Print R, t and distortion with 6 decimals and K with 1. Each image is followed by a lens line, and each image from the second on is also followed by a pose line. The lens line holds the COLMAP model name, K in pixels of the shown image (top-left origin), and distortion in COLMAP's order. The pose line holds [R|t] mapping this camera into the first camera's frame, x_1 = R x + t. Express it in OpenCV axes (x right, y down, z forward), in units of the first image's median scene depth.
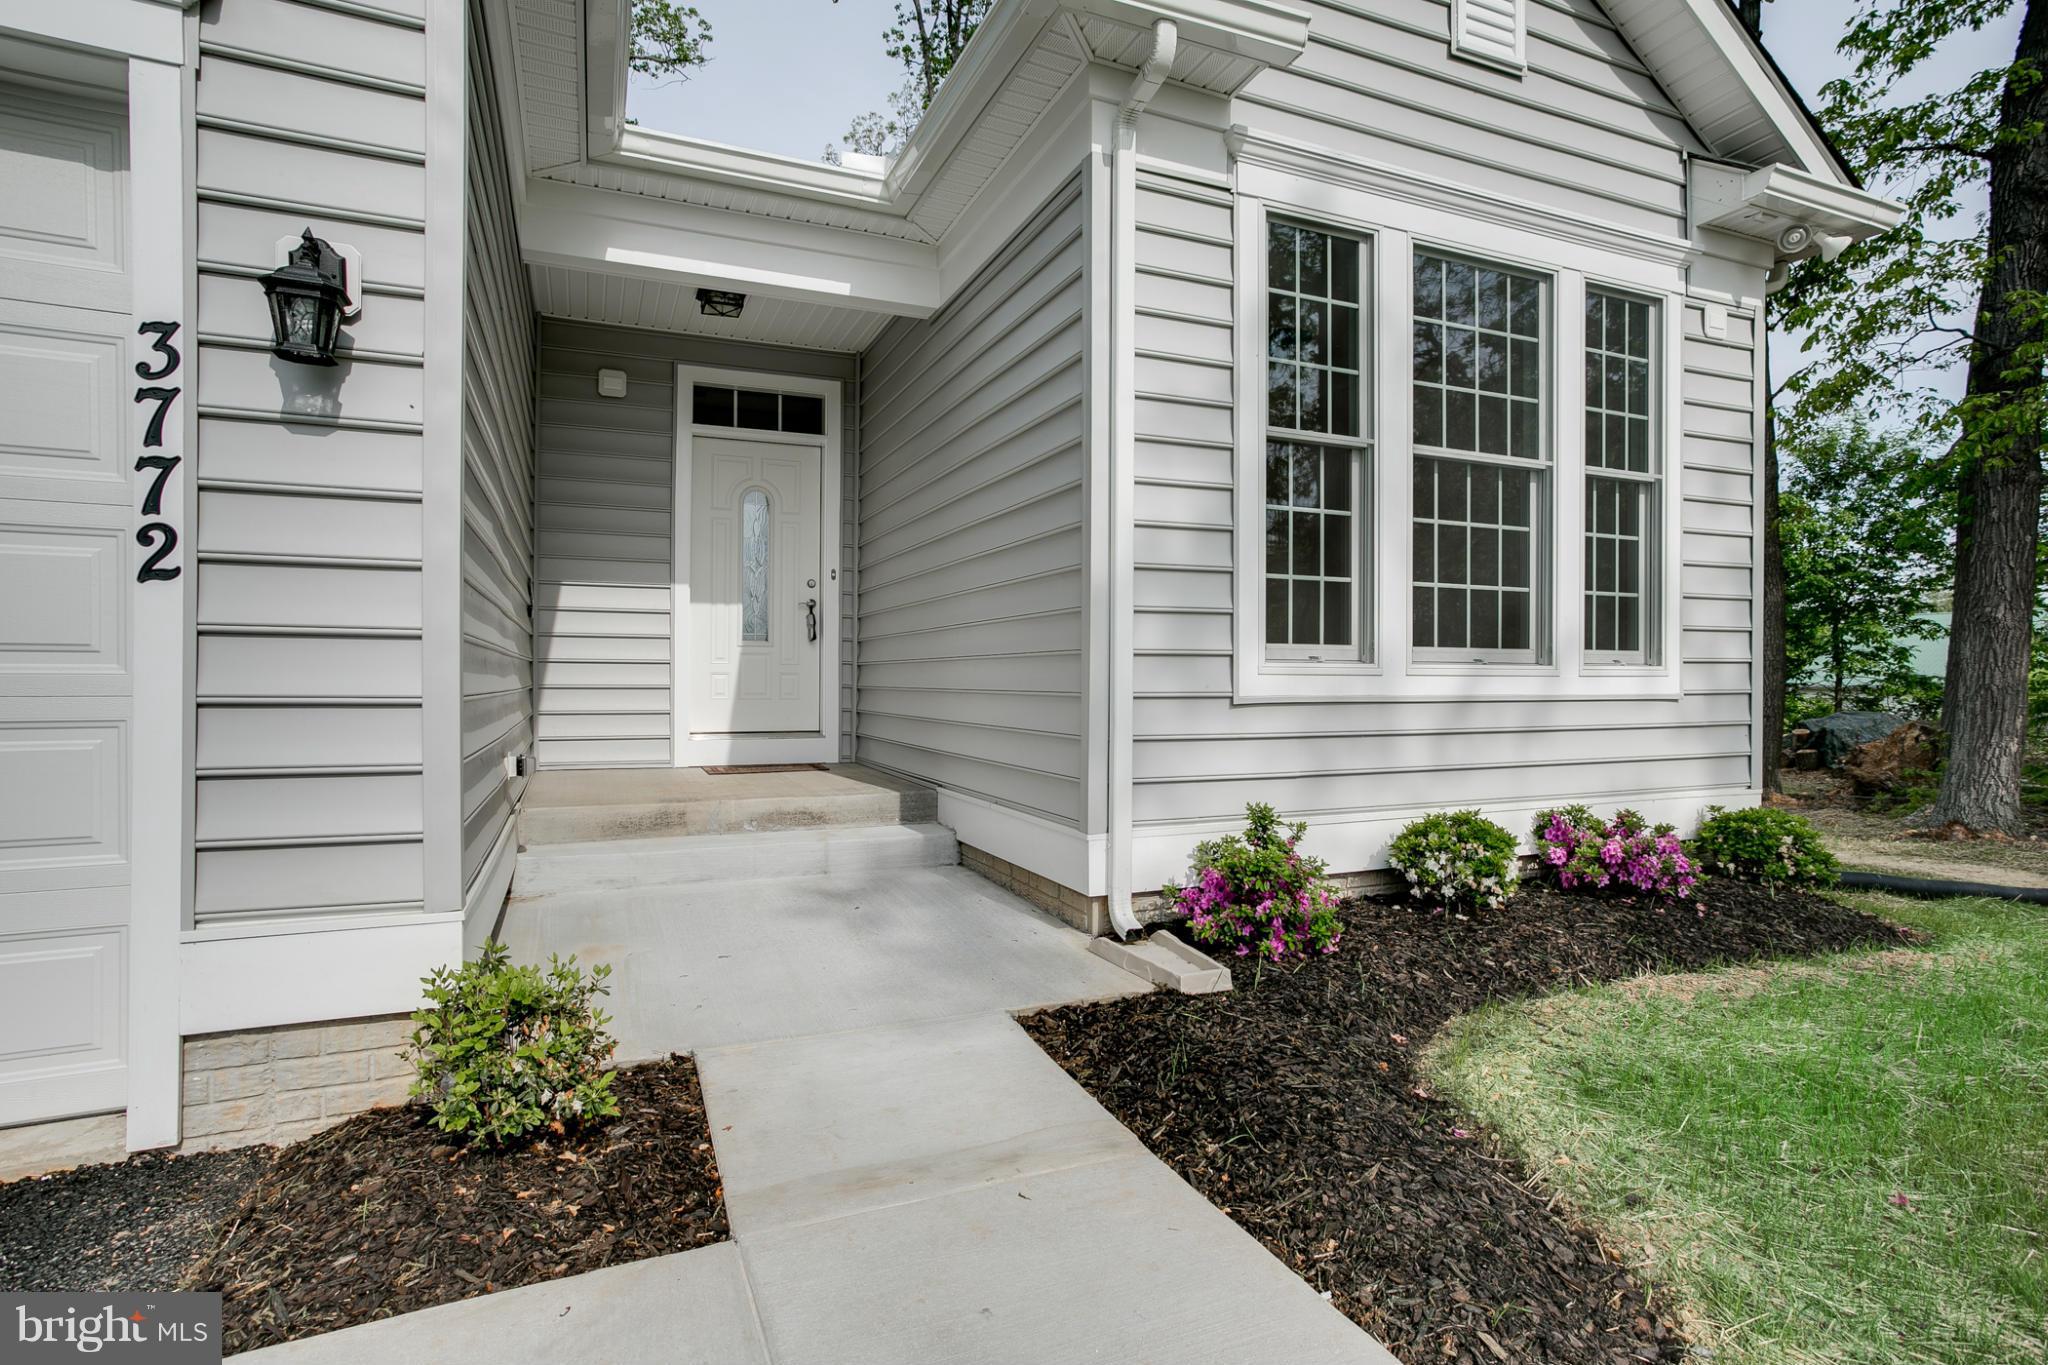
lens RADIAL K [[1044.9, 0, 1038.7], [0, 1044.9, 688.3], [0, 0, 1]] dist [-0.029195, 0.003536]
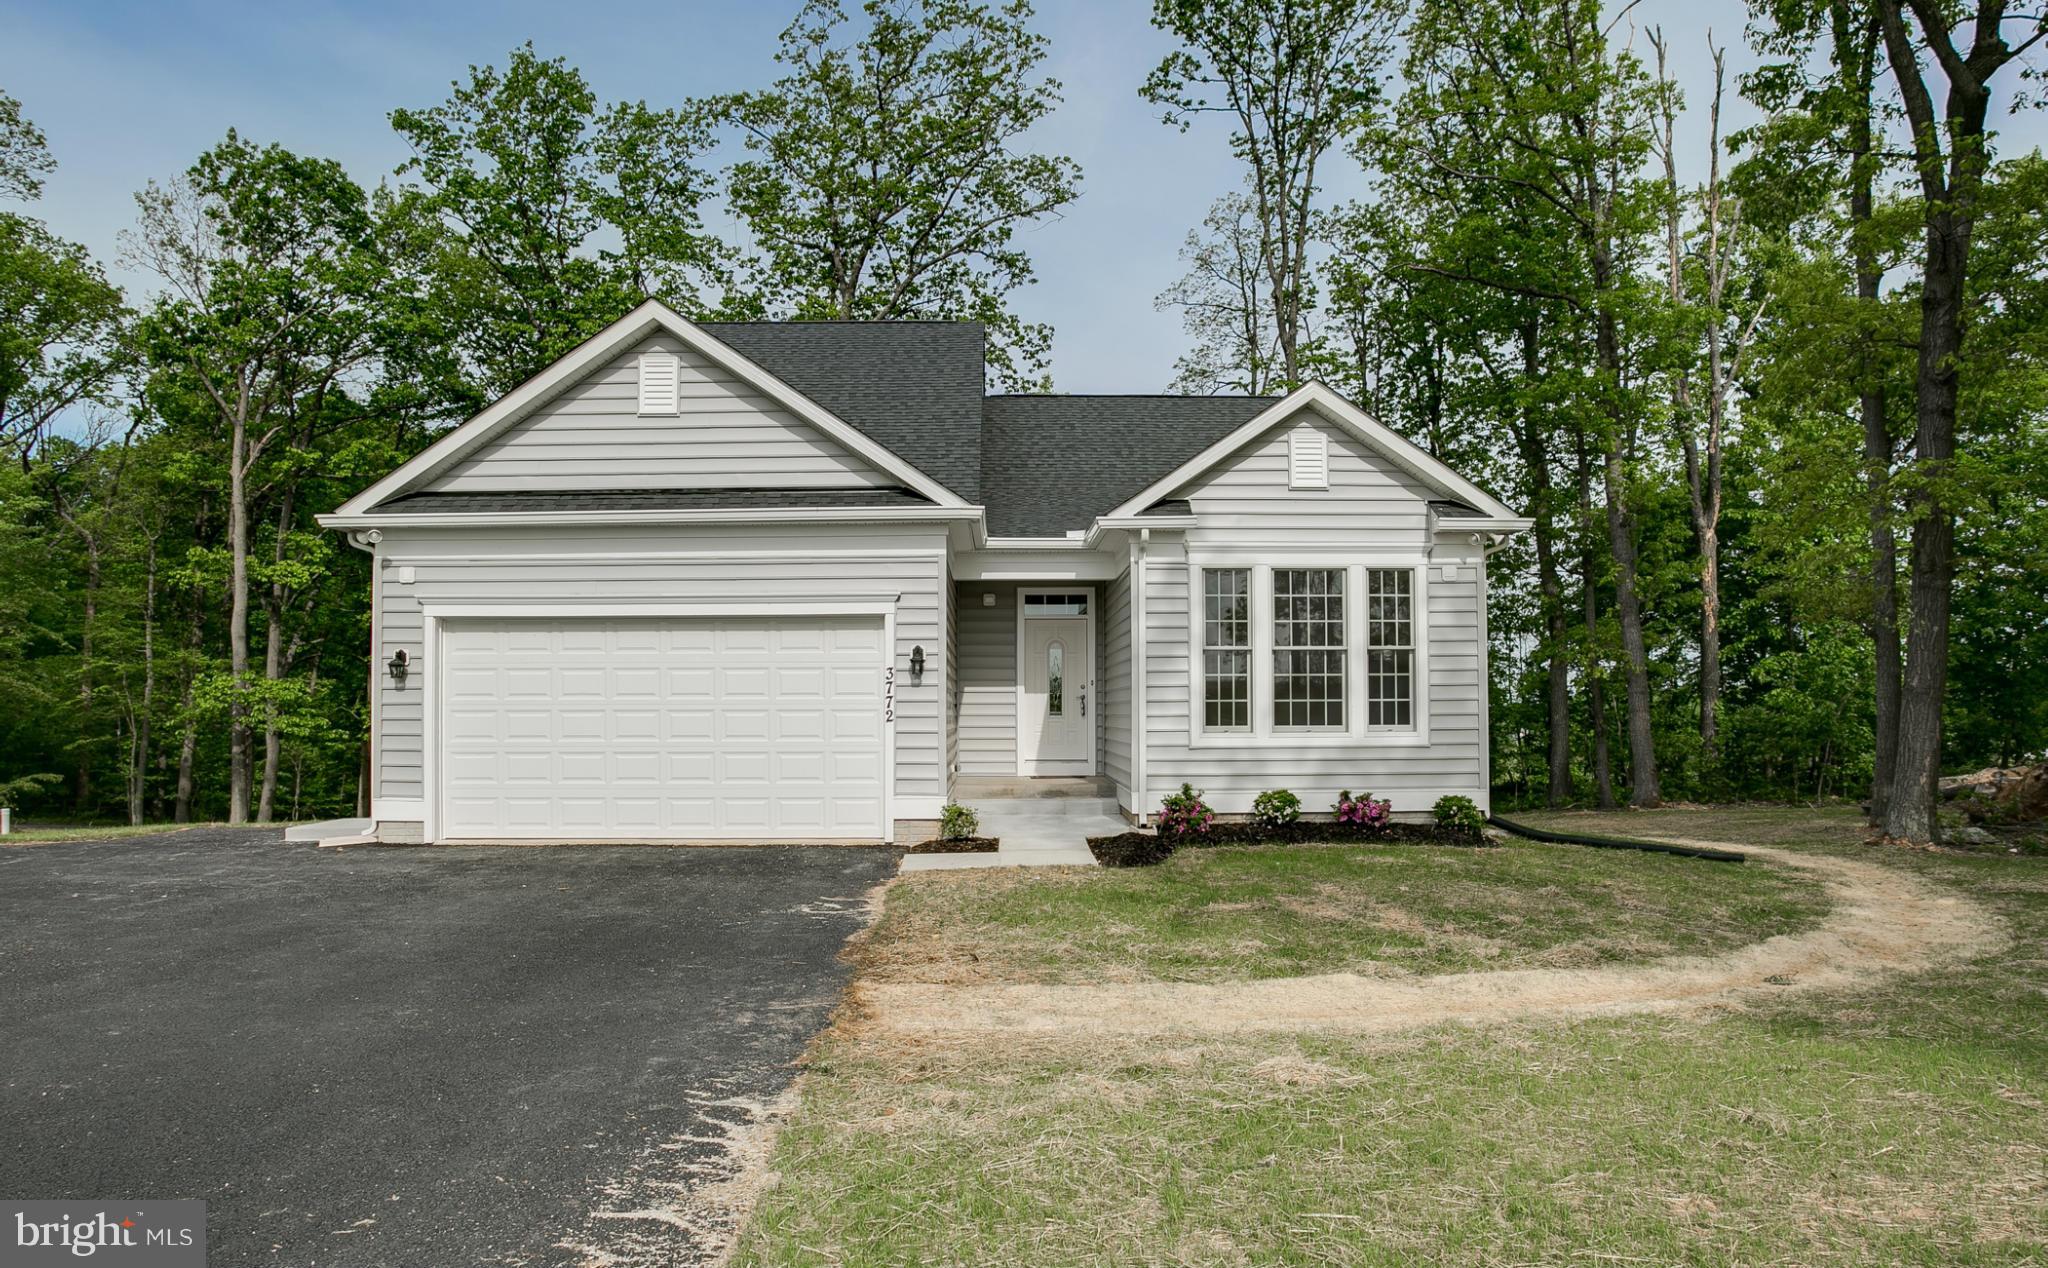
lens RADIAL K [[1257.2, 0, 1024.1], [0, 1257.2, 691.6], [0, 0, 1]] dist [-0.047371, 0.004858]
pose [[0.925658, -0.012848, -0.378142, 0.966611], [0.002935, 0.999637, -0.026779, -0.044744], [0.378349, 0.023678, 0.925360, -2.091258]]
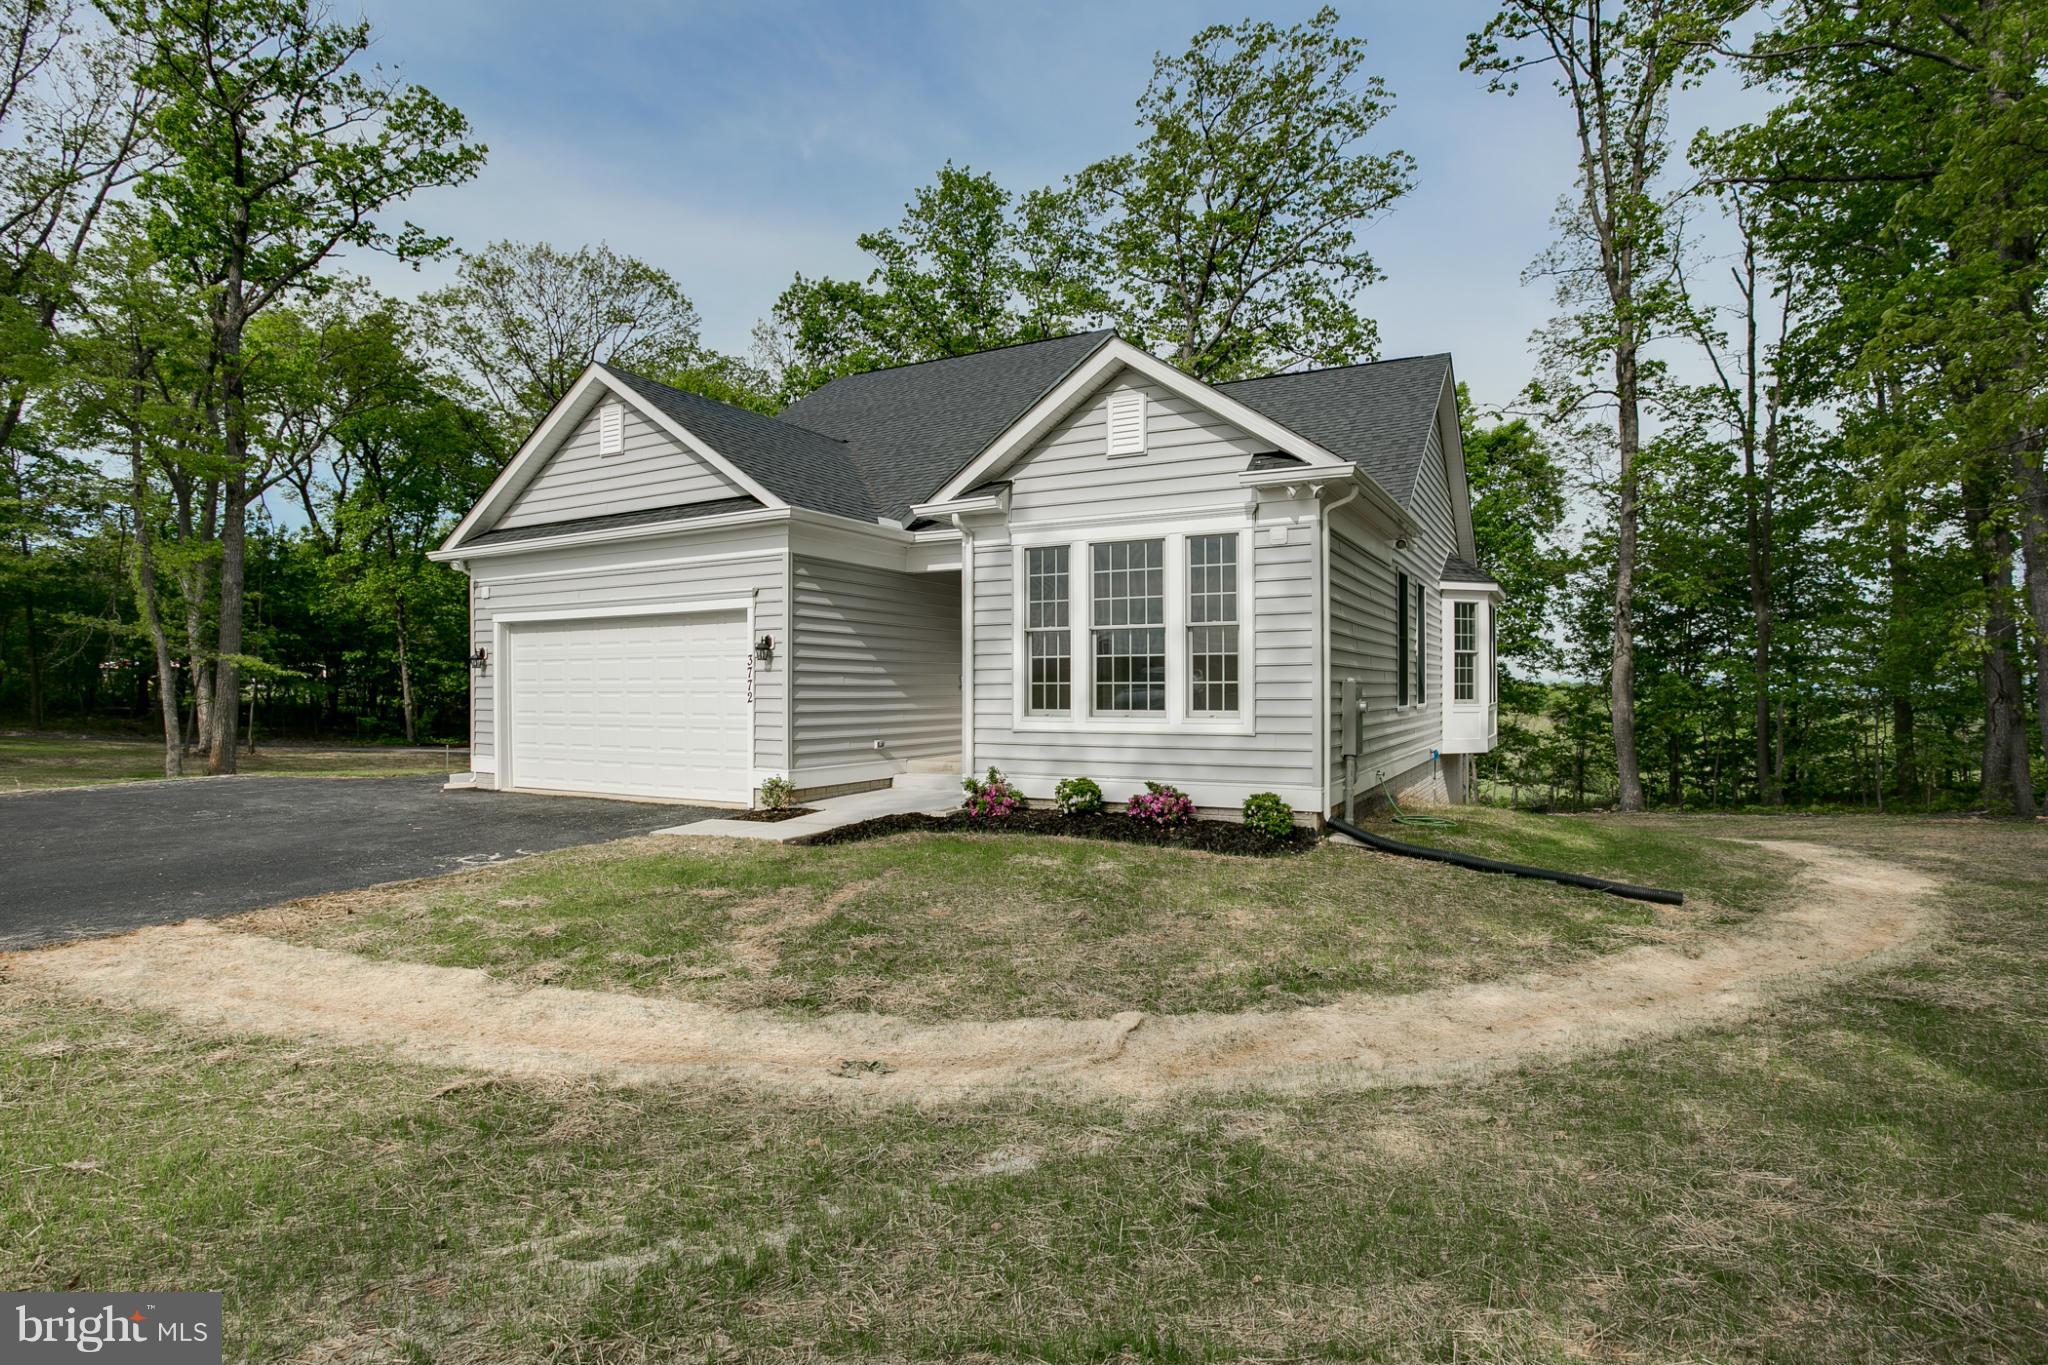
lens RADIAL K [[1044.9, 0, 1026.3], [0, 1044.9, 694.8], [0, 0, 1]] dist [-0.029195, 0.003536]
pose [[0.621369, -0.001448, -0.783517, 2.187260], [-0.002971, 0.999987, -0.004204, -0.066092], [0.783513, 0.004941, 0.621356, -0.631800]]
